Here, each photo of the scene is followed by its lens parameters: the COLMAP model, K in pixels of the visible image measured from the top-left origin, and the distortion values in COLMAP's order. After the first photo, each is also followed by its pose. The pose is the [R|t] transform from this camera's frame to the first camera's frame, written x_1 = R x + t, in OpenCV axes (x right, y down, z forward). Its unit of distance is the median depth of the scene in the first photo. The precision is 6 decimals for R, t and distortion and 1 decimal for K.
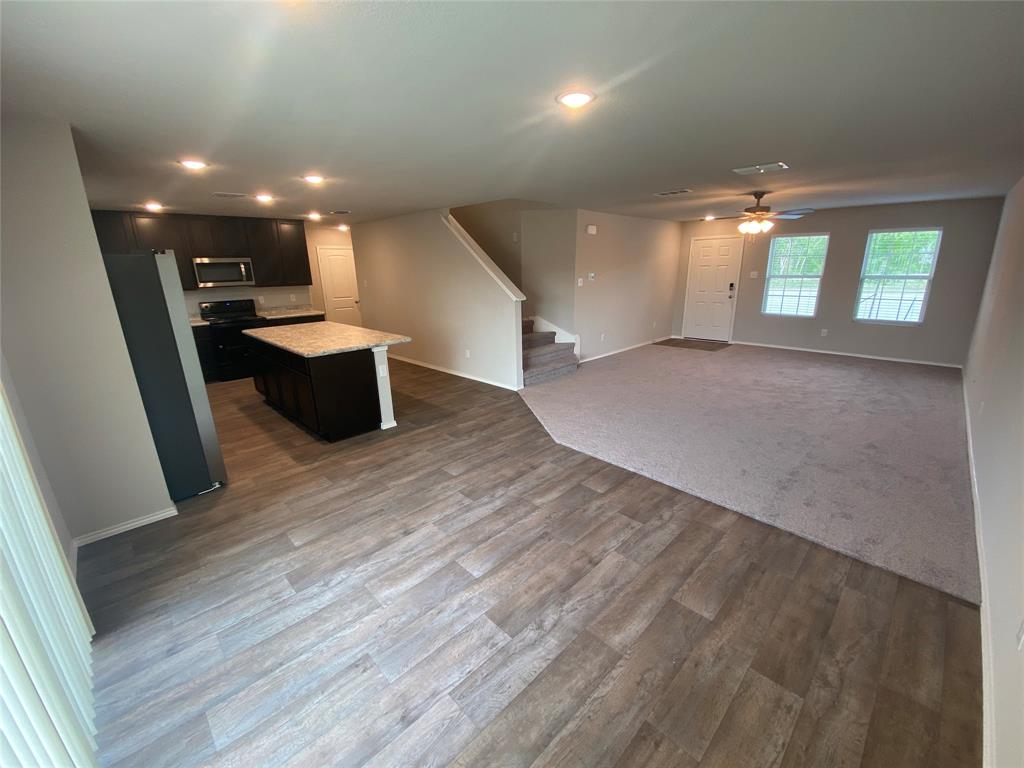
lens RADIAL K [[416.6, 0, 508.7], [0, 416.6, 383.4], [0, 0, 1]] dist [0.012978, -0.017229]
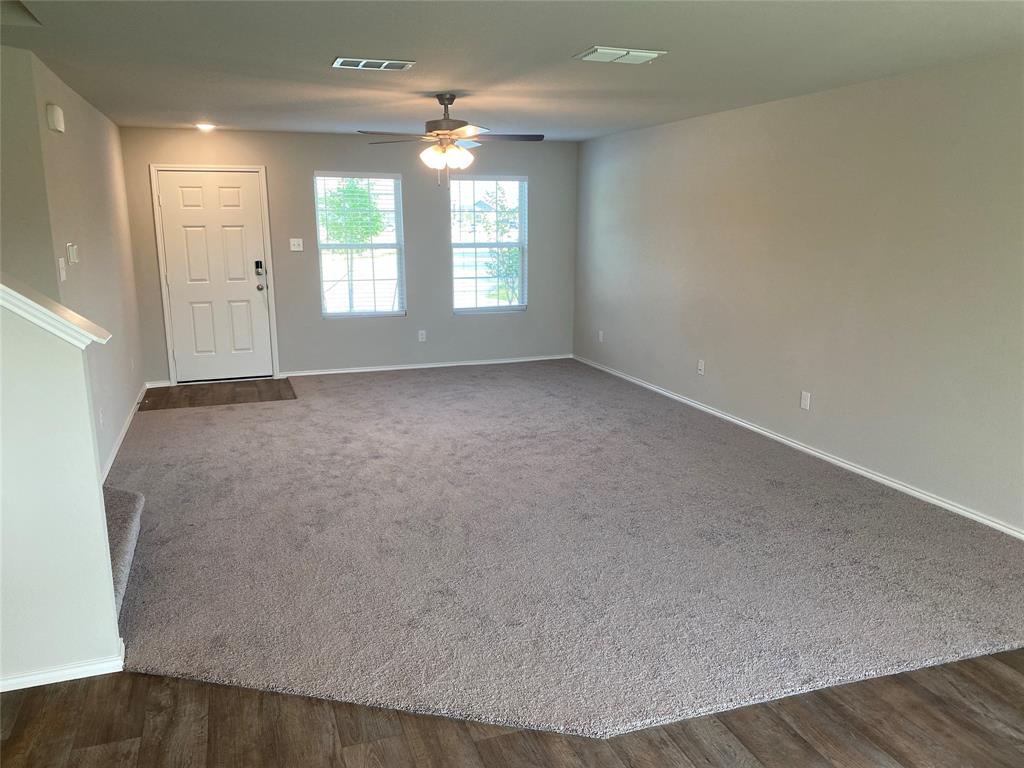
lens RADIAL K [[775.8, 0, 512.0], [0, 775.8, 384.0], [0, 0, 1]] dist [0.009141, 0.003314]
pose [[0.411741, -0.169184, 0.895459, -0.286383], [0.237689, 0.968541, 0.073700, -0.132318], [-0.879758, 0.182495, 0.439001, 0.495985]]
